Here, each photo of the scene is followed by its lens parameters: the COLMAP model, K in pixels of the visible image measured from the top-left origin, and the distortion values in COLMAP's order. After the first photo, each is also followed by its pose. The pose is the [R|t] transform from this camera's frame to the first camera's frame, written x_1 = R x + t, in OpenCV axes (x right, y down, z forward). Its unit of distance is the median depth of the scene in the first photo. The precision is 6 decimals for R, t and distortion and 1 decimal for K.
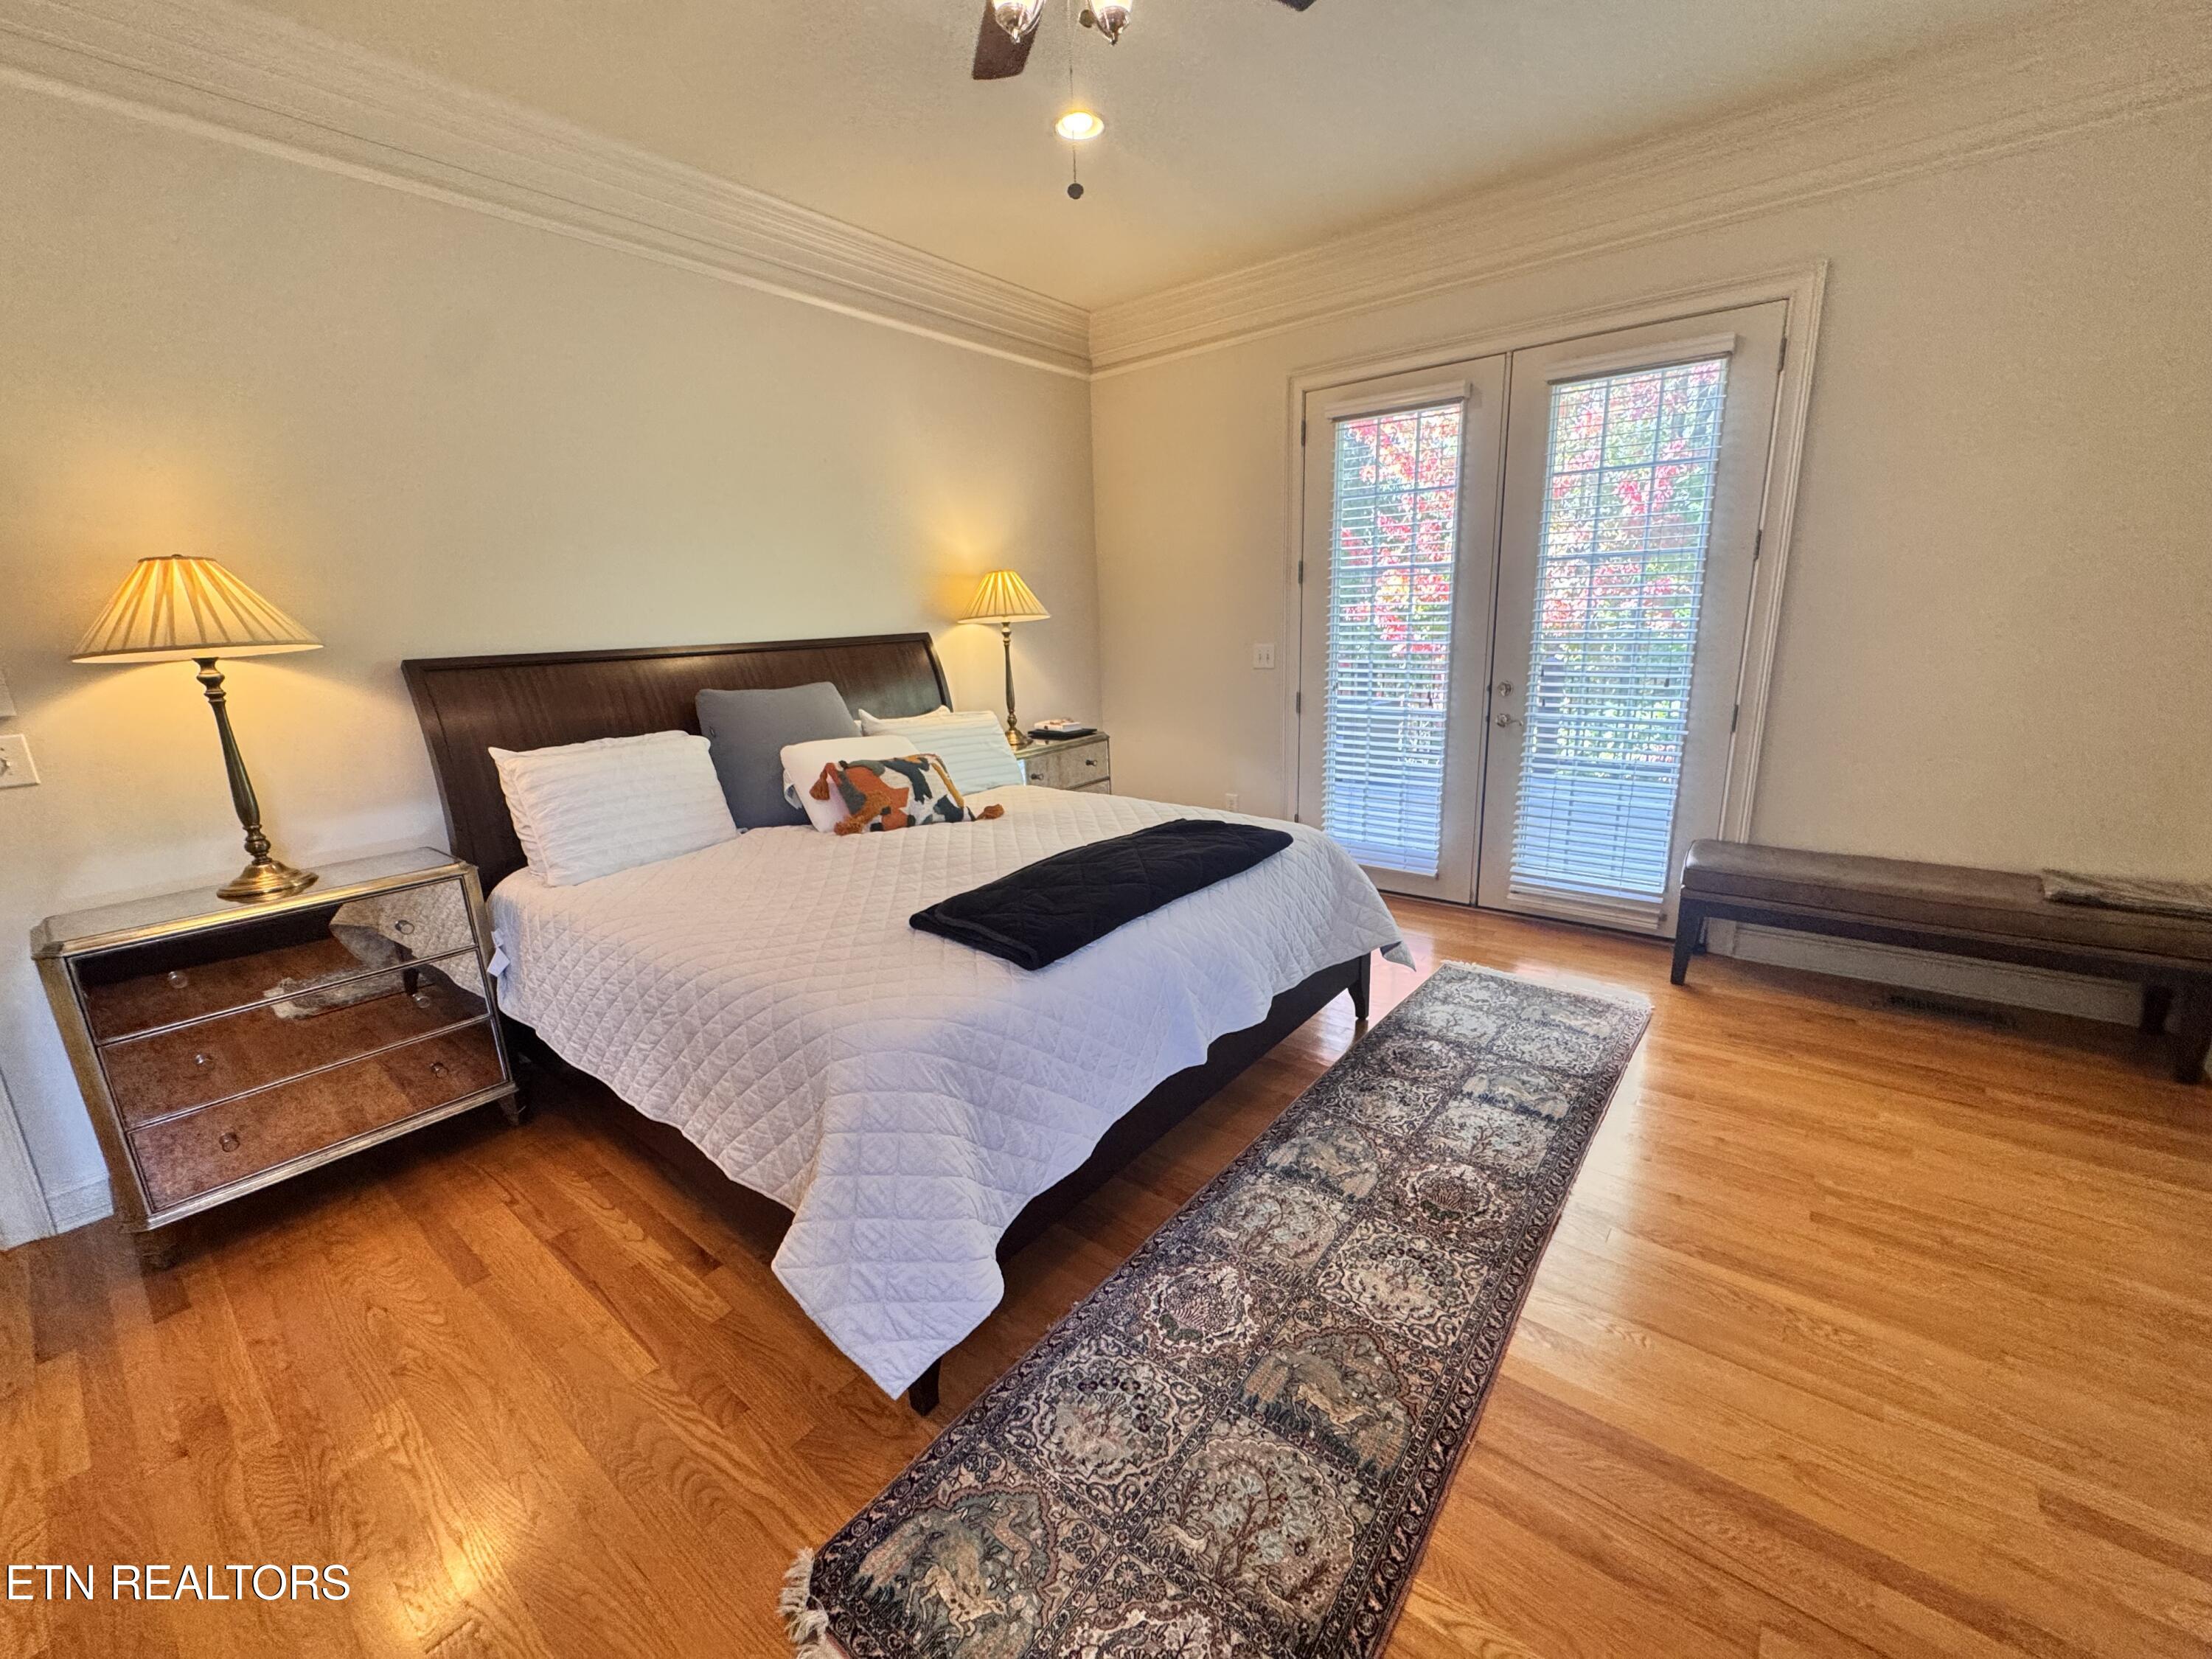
lens RADIAL K [[885.9, 0, 1101.2], [0, 885.9, 820.2], [0, 0, 1]] dist [-0.001083, 0.000370]
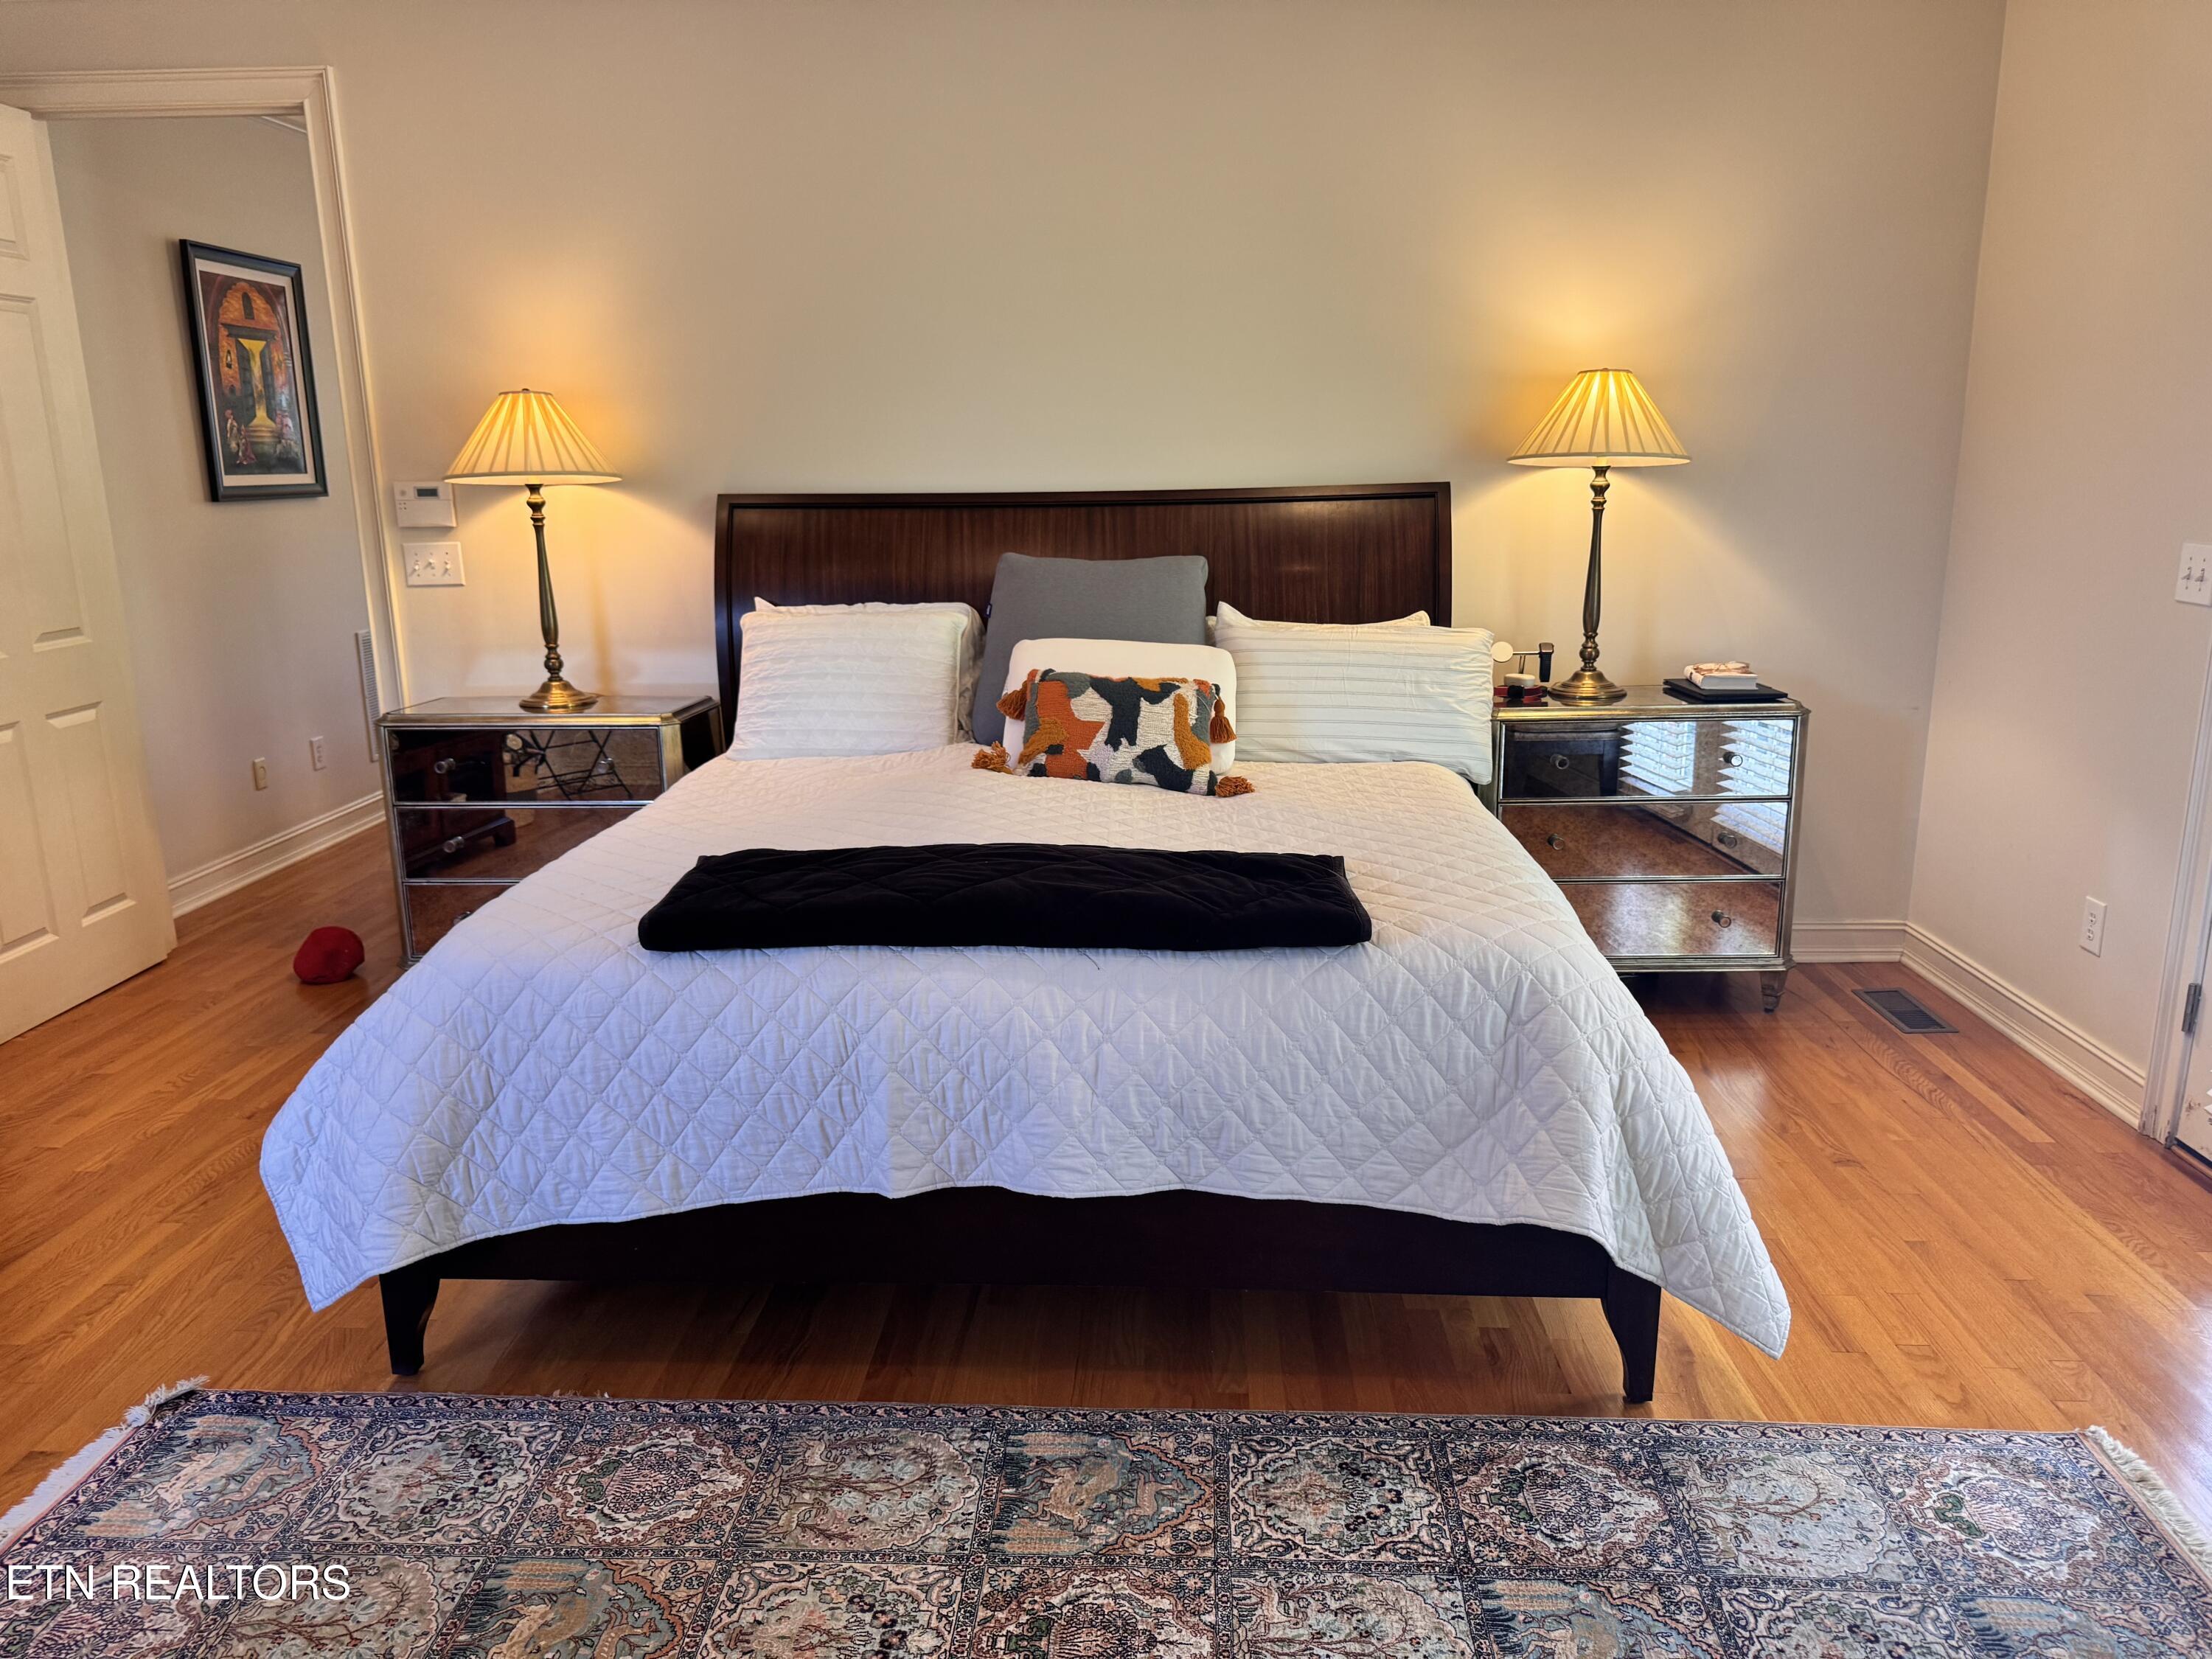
lens RADIAL K [[1565.6, 0, 1104.1], [0, 1565.6, 828.8], [0, 0, 1]] dist [0.049603, -0.058012]
pose [[0.585471, 0.217295, -0.781029, 0.930667], [-0.189441, 0.973406, 0.128810, -0.143956], [0.788248, 0.072544, 0.611066, 0.376932]]
